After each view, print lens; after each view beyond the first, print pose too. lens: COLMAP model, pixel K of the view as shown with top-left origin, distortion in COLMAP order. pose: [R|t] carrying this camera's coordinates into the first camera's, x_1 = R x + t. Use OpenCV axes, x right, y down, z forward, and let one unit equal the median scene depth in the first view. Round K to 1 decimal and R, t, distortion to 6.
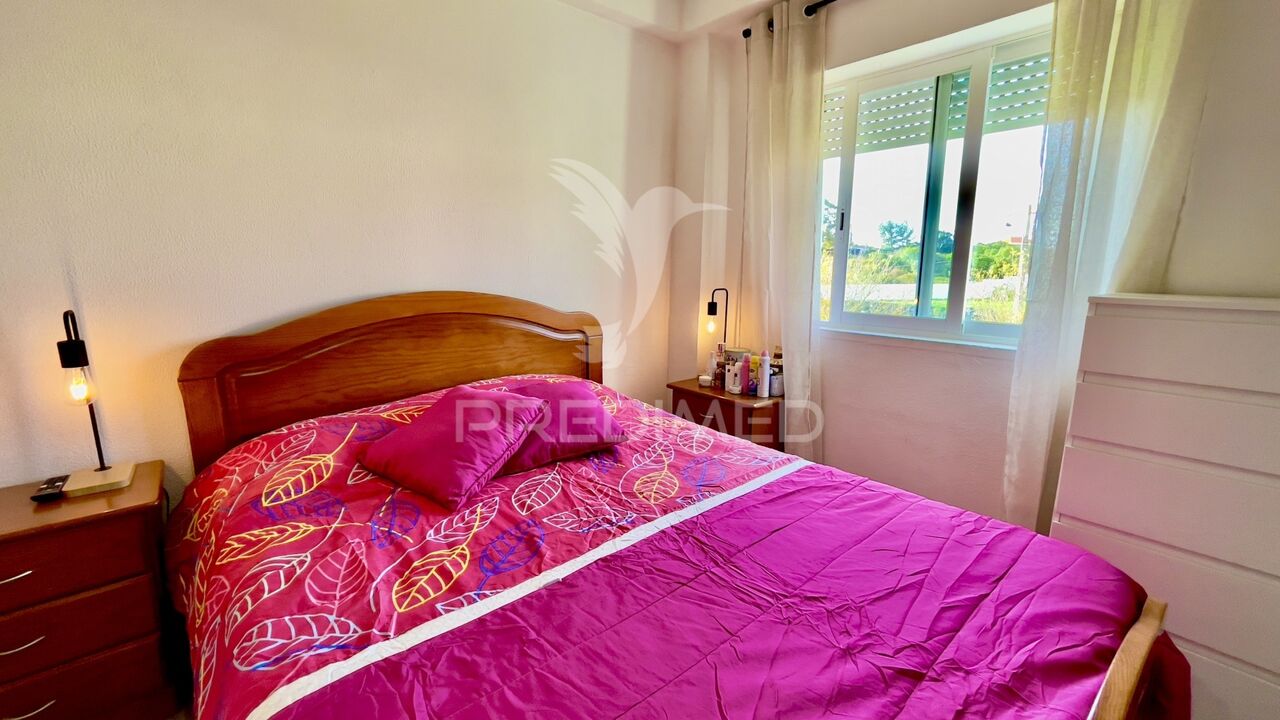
lens RADIAL K [[516.8, 0, 640.8], [0, 516.8, 360.1], [0, 0, 1]] dist [-0.009908, 0.004611]
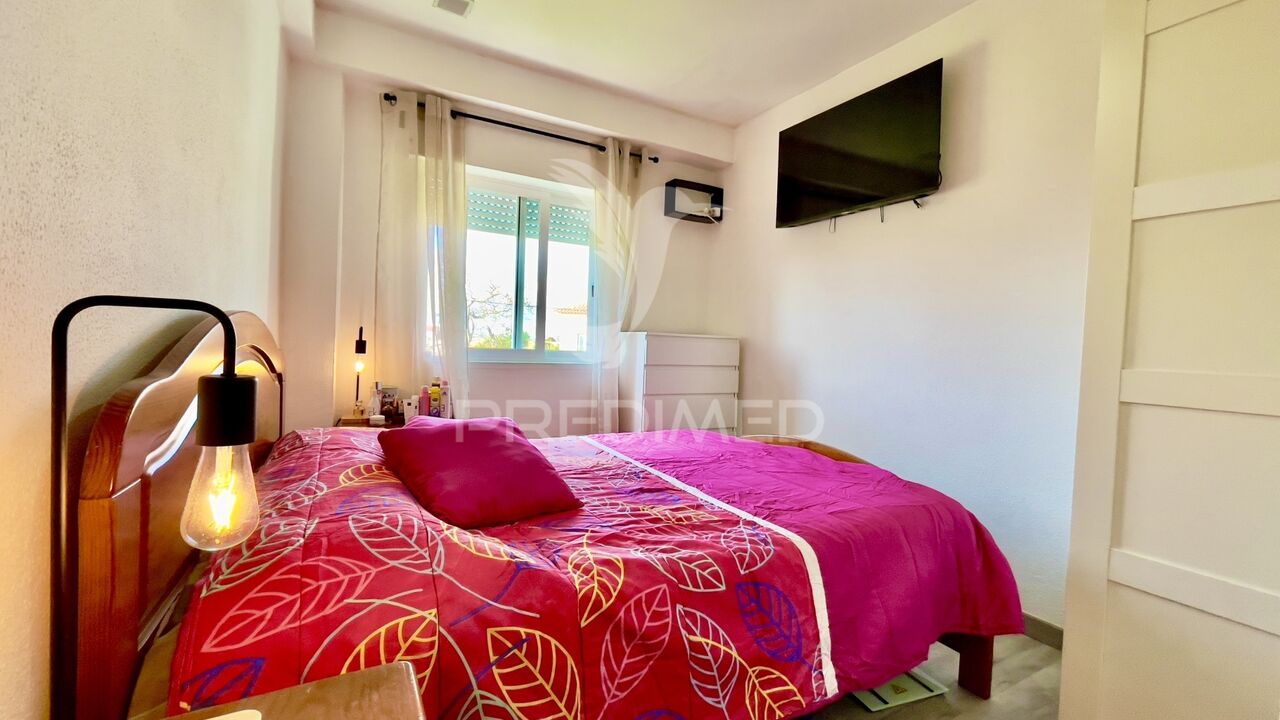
lens RADIAL K [[516.8, 0, 639.0], [0, 516.8, 357.2], [0, 0, 1]] dist [-0.009908, 0.004611]
pose [[0.193175, -0.023547, 0.980882, -0.879447], [0.143294, 0.989670, -0.004463, -0.001606], [-0.970644, 0.141417, 0.194554, 0.384065]]
